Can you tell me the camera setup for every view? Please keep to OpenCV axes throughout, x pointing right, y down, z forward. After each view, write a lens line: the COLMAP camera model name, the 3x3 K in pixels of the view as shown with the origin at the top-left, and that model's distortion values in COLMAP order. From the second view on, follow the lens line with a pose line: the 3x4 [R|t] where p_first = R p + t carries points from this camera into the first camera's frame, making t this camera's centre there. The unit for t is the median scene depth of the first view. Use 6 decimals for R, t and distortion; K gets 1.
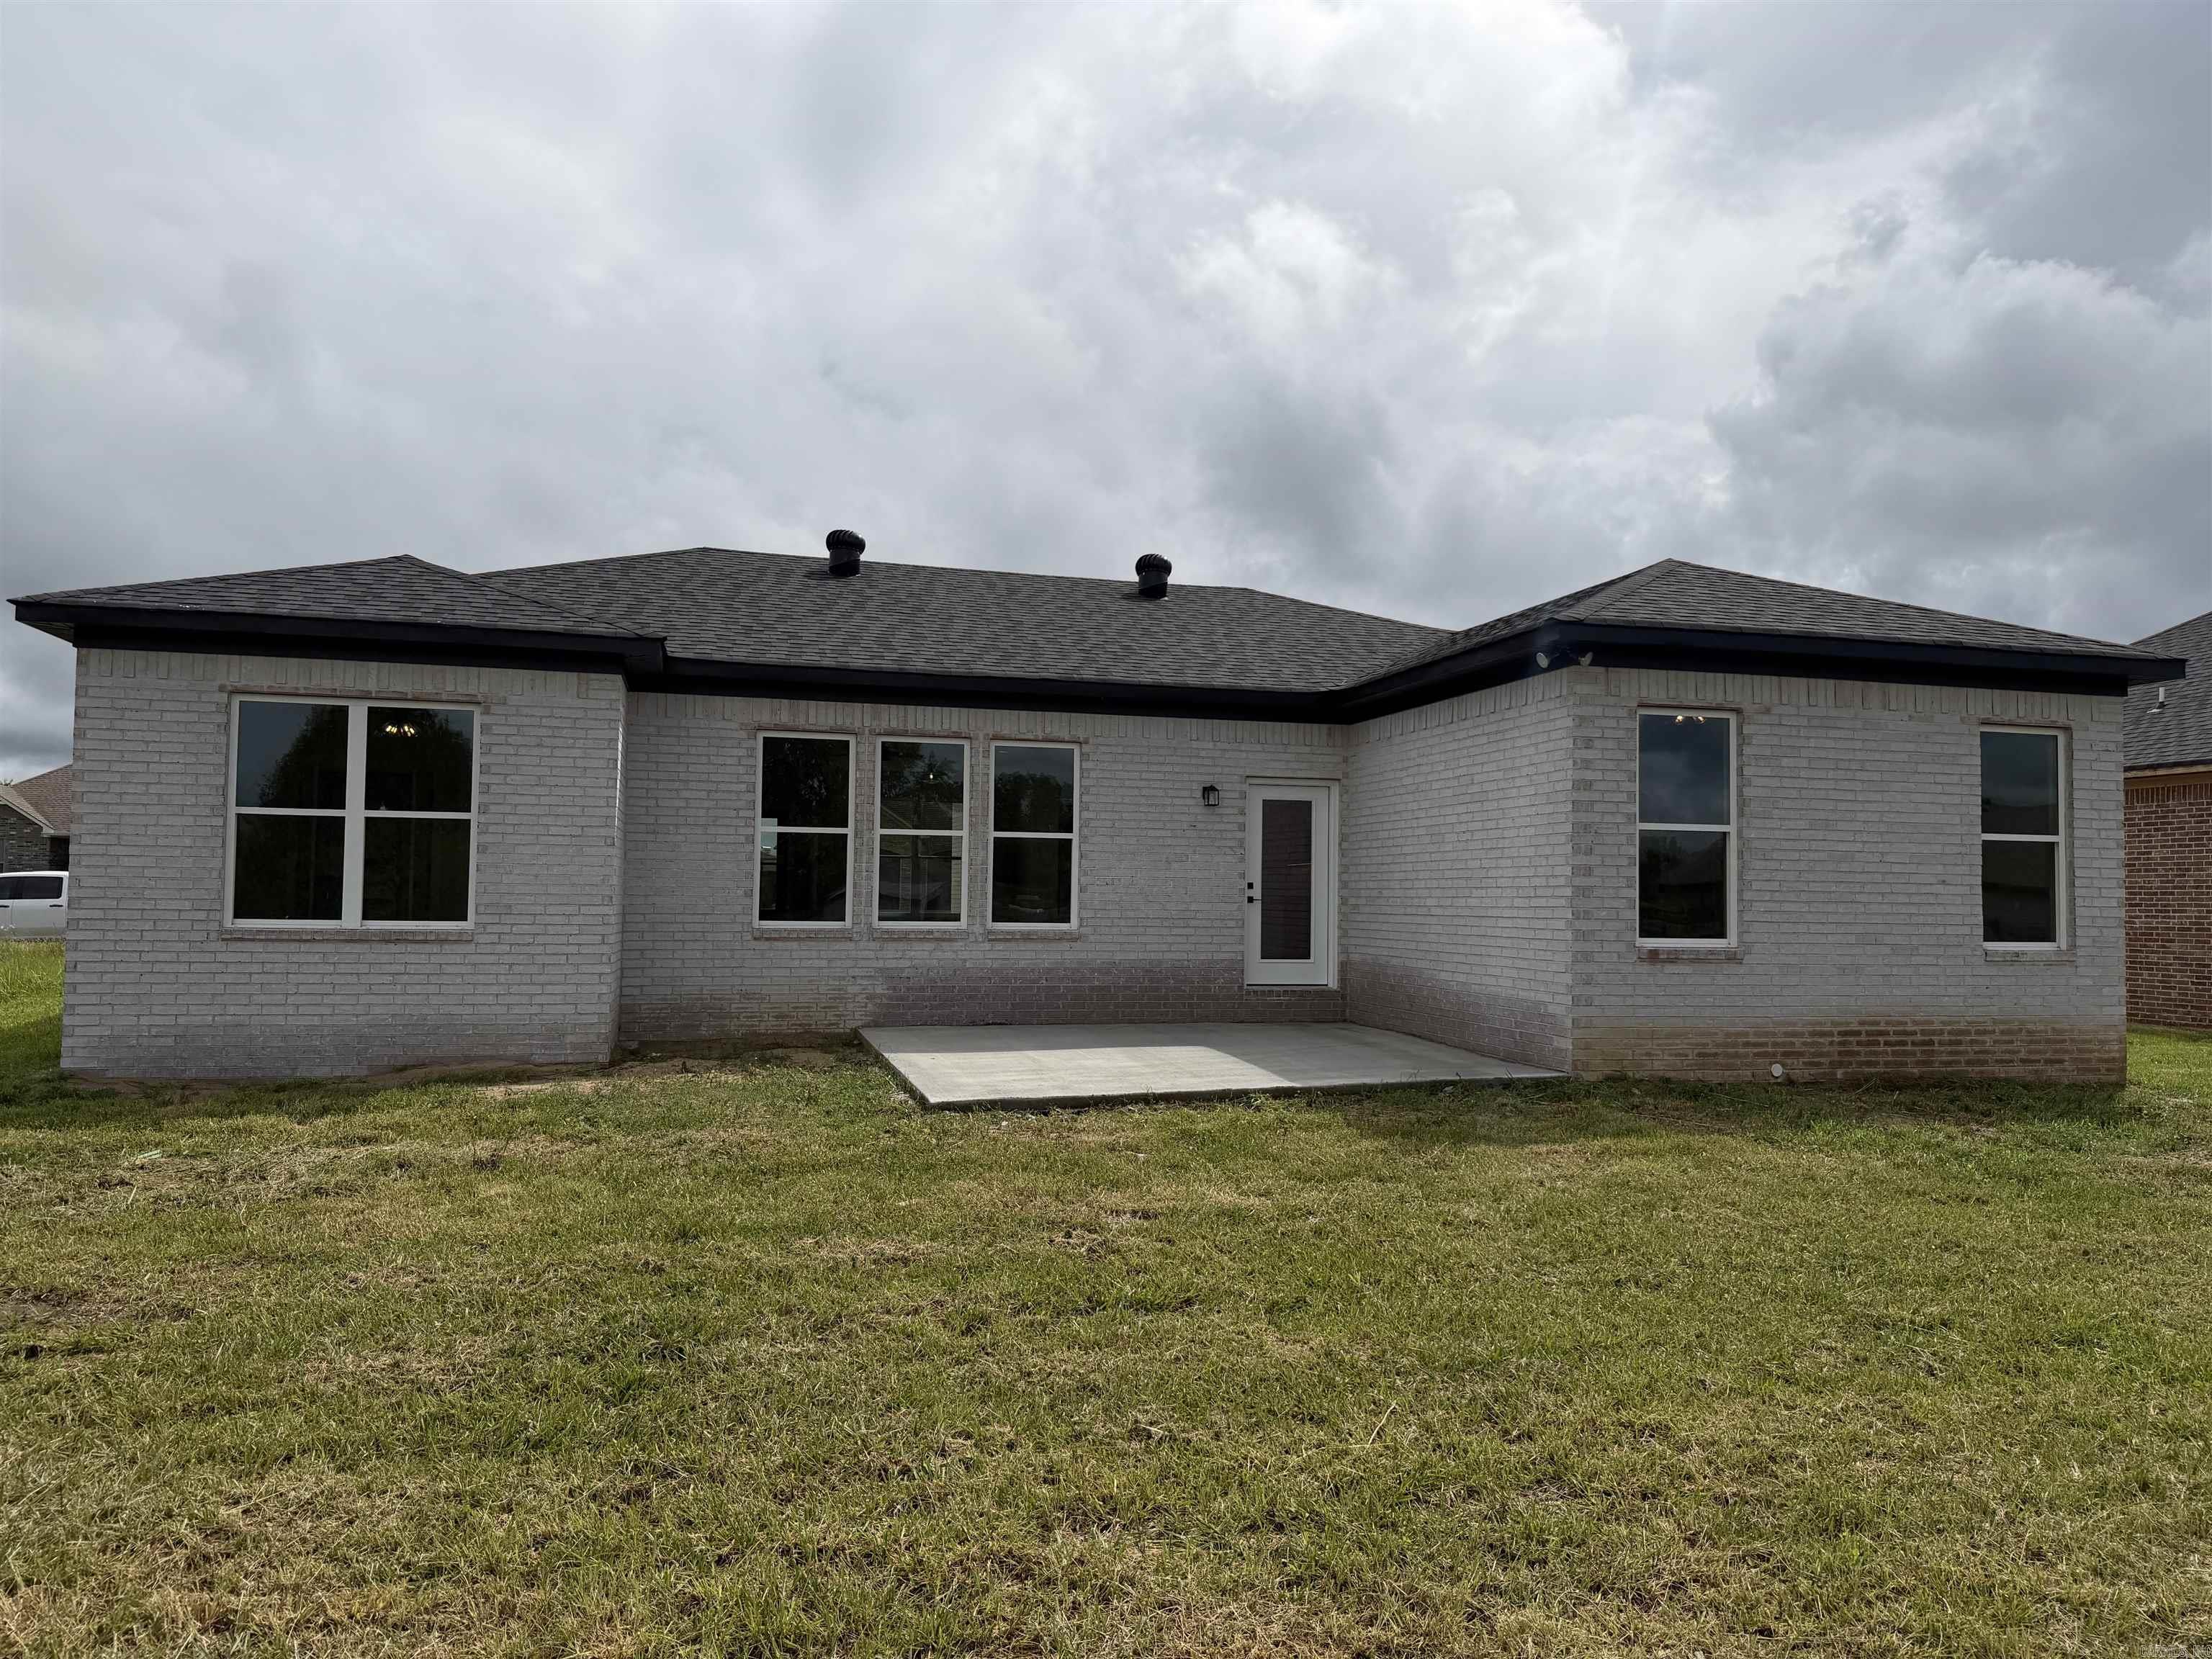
lens RADIAL K [[1556.0, 0, 1108.2], [0, 1556.0, 837.6], [0, 0, 1]] dist [0.099341, -0.145782]
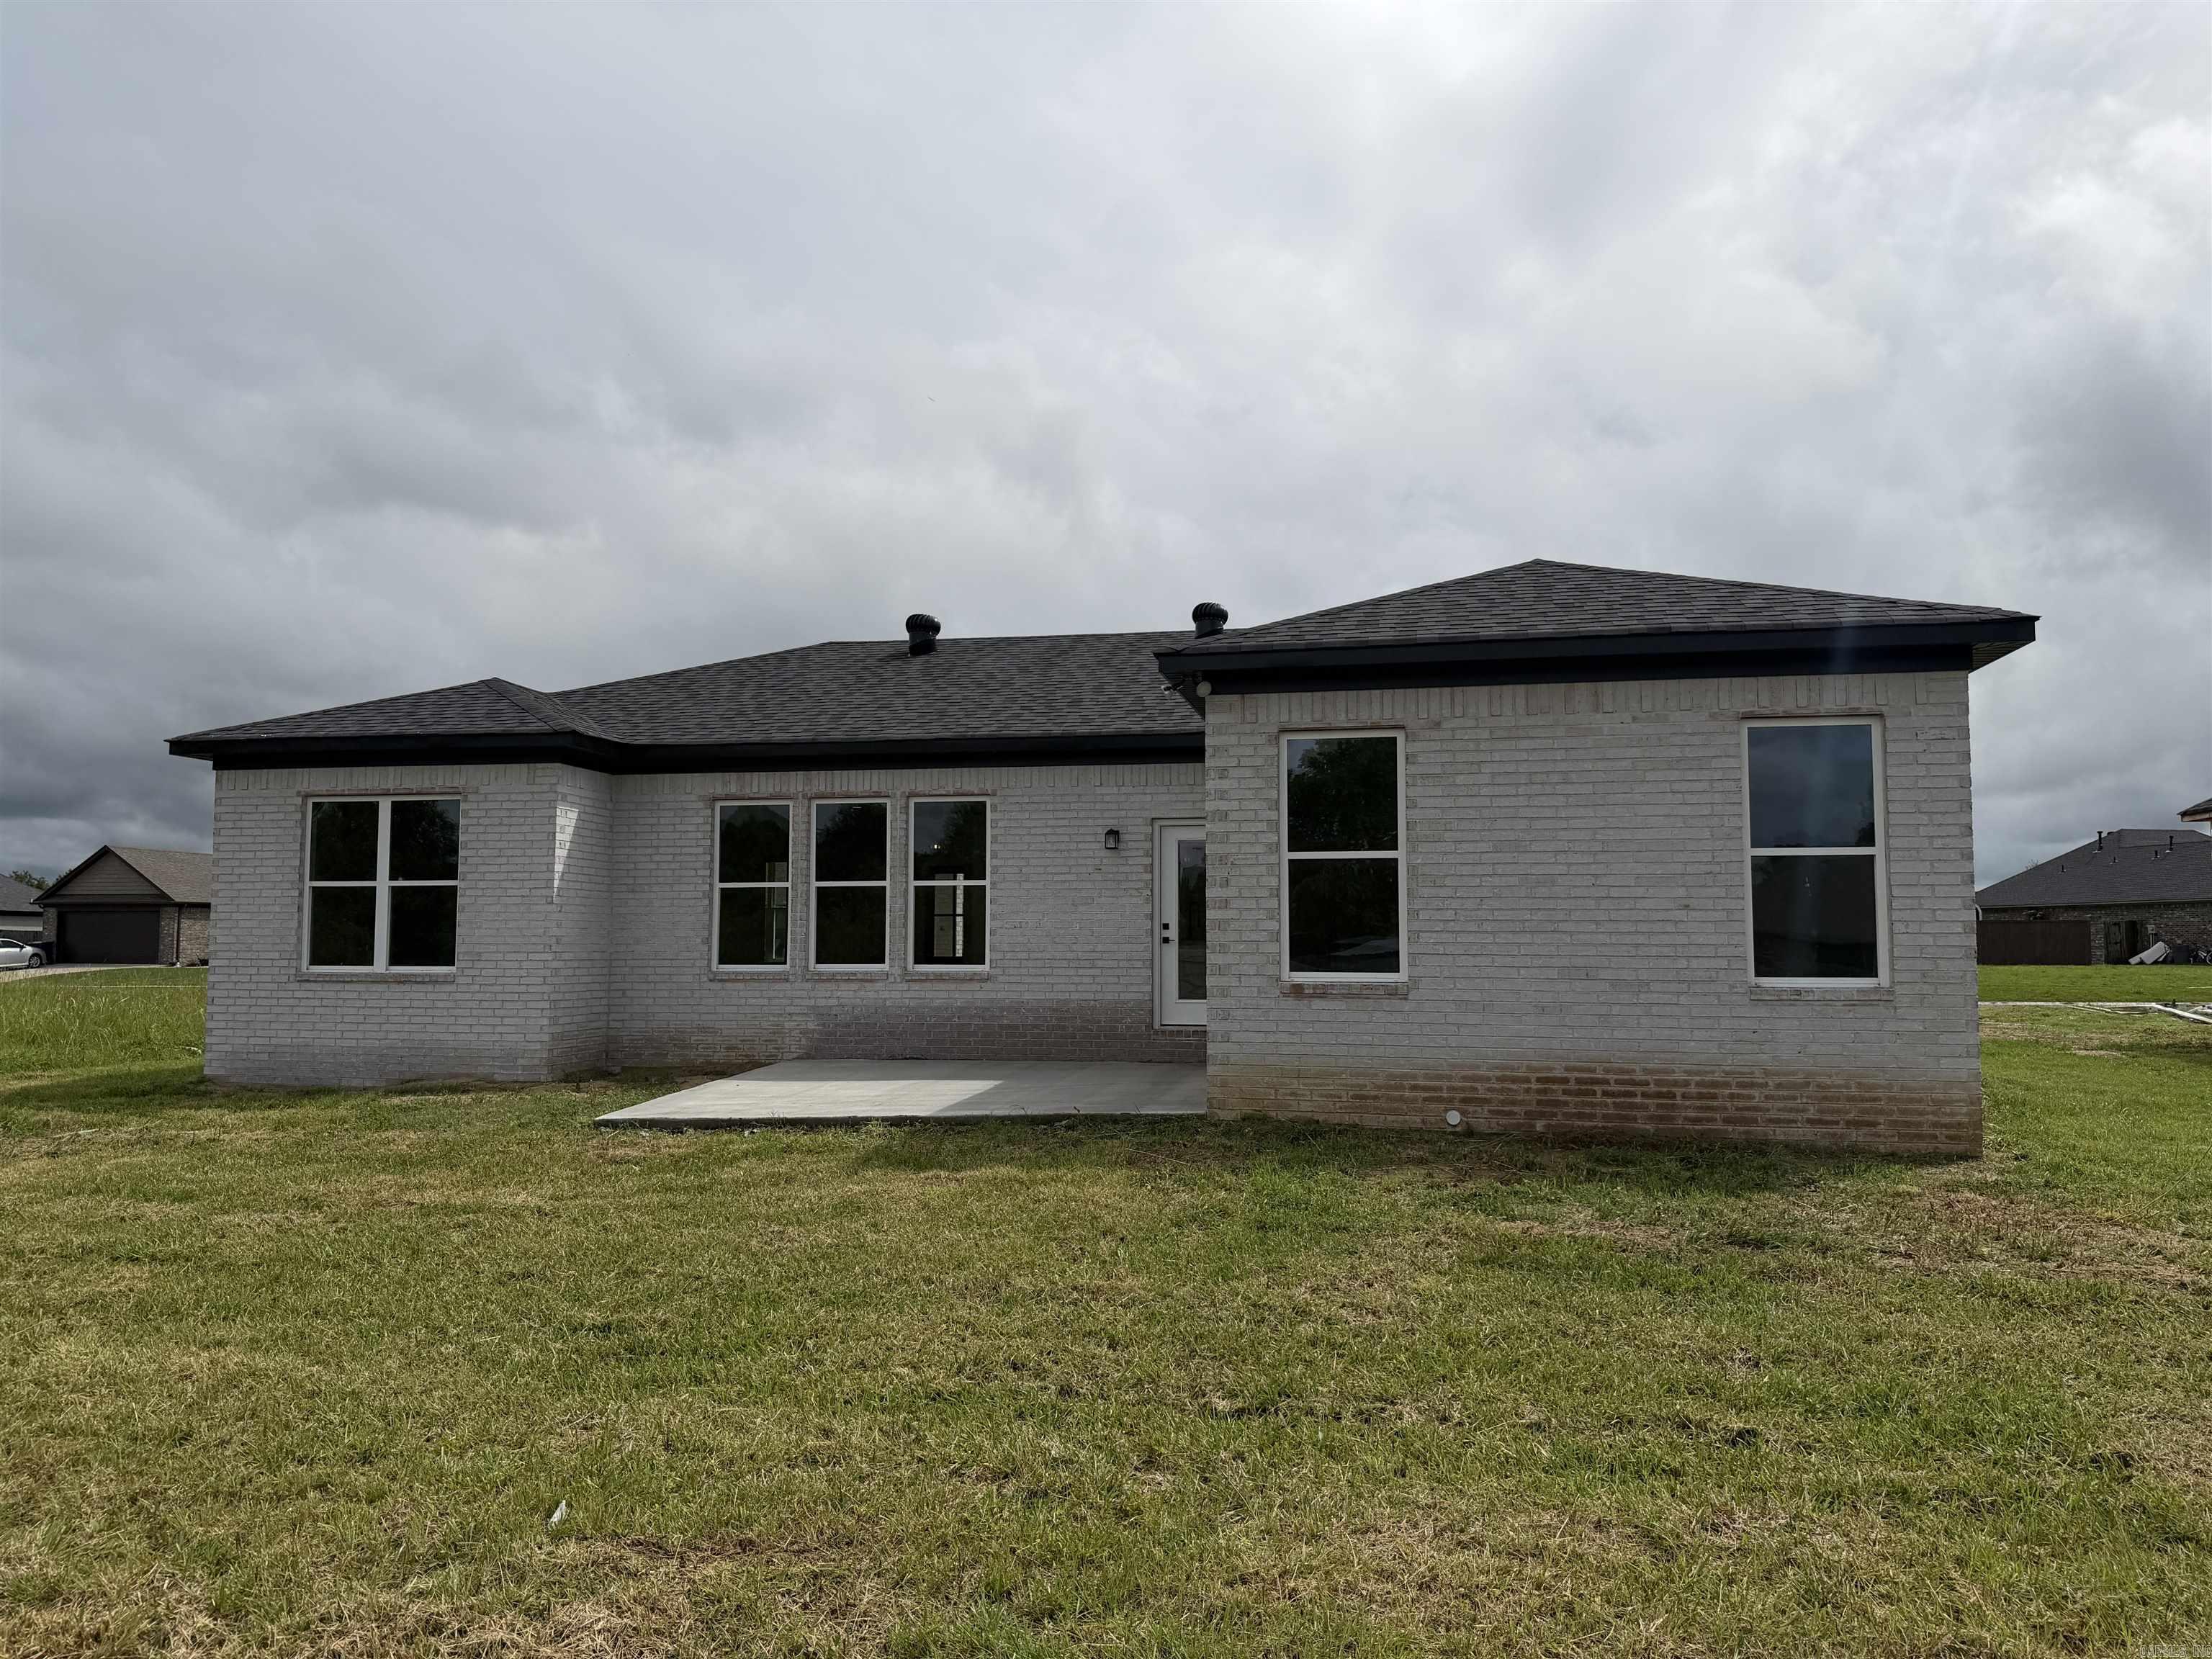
lens RADIAL K [[1584.9, 0, 1073.7], [0, 1584.9, 833.7], [0, 0, 1]] dist [0.190297, -0.391902]
pose [[0.891597, -0.044480, -0.450640, 0.629555], [0.027961, 0.998673, -0.043253, 0.017073], [0.451966, 0.025964, 0.891657, 0.068100]]
